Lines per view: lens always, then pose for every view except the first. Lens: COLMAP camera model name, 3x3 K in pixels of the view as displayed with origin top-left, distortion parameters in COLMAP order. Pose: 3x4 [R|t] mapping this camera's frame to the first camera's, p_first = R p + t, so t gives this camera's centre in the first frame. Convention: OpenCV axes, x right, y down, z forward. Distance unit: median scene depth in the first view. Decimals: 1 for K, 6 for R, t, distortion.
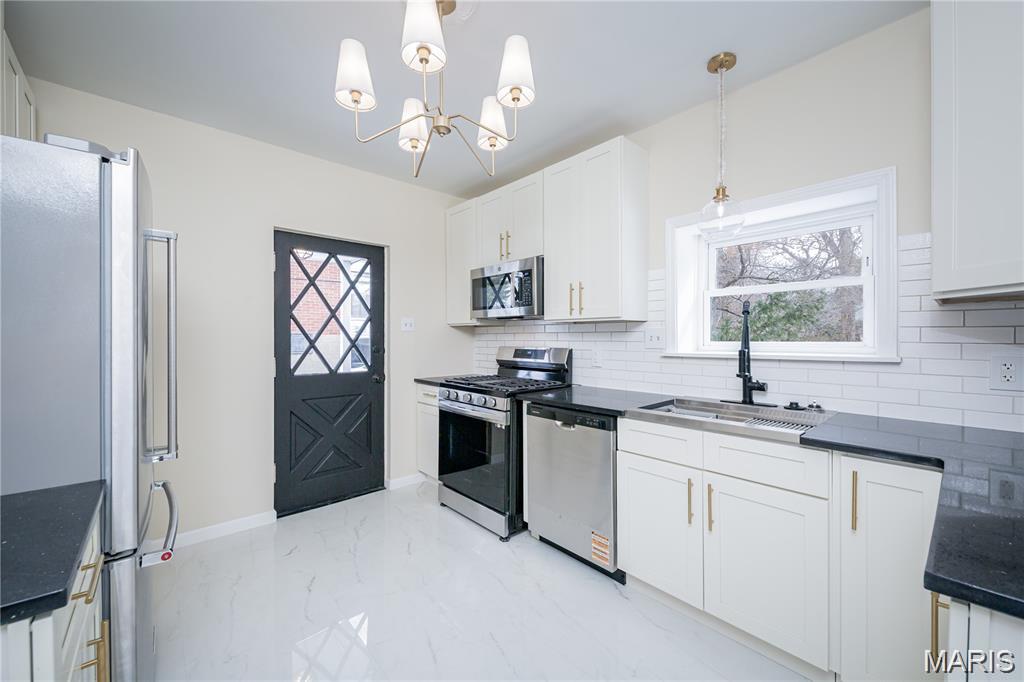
lens RADIAL K [[404.3, 0, 512.7], [0, 404.3, 335.6], [0, 0, 1]] dist [-0.002973, -0.000154]
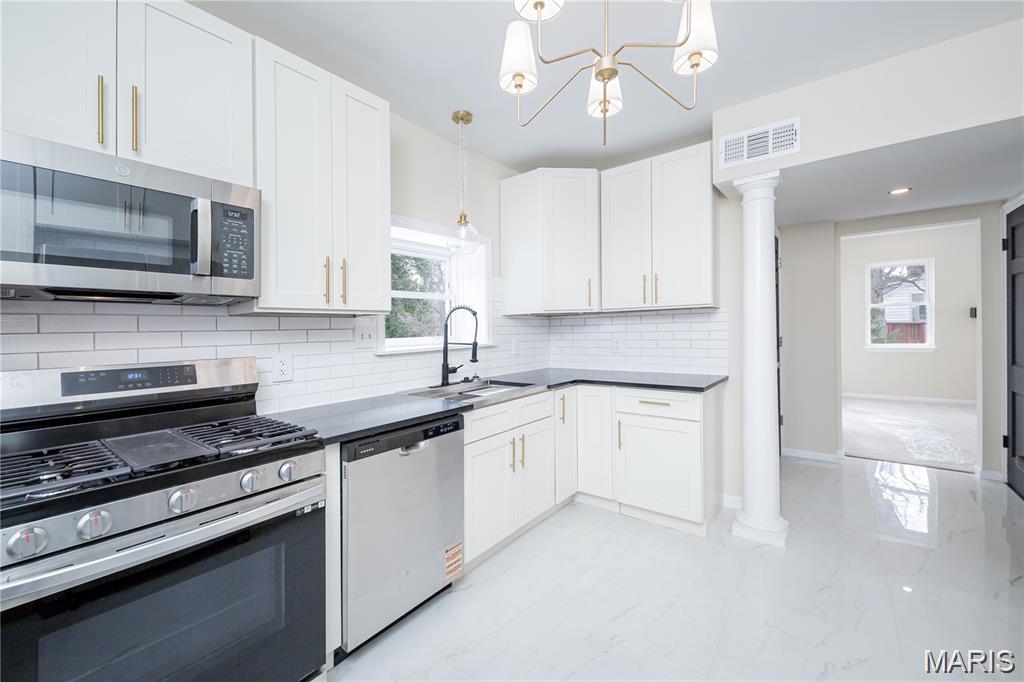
lens RADIAL K [[404.3, 0, 512.8], [0, 404.3, 333.7], [0, 0, 1]] dist [-0.002973, -0.000154]
pose [[-0.180971, -0.000685, 0.983488, -0.719561], [0.022193, 0.999742, 0.004781, 0.004281], [-0.983238, 0.022692, -0.180909, 1.022730]]
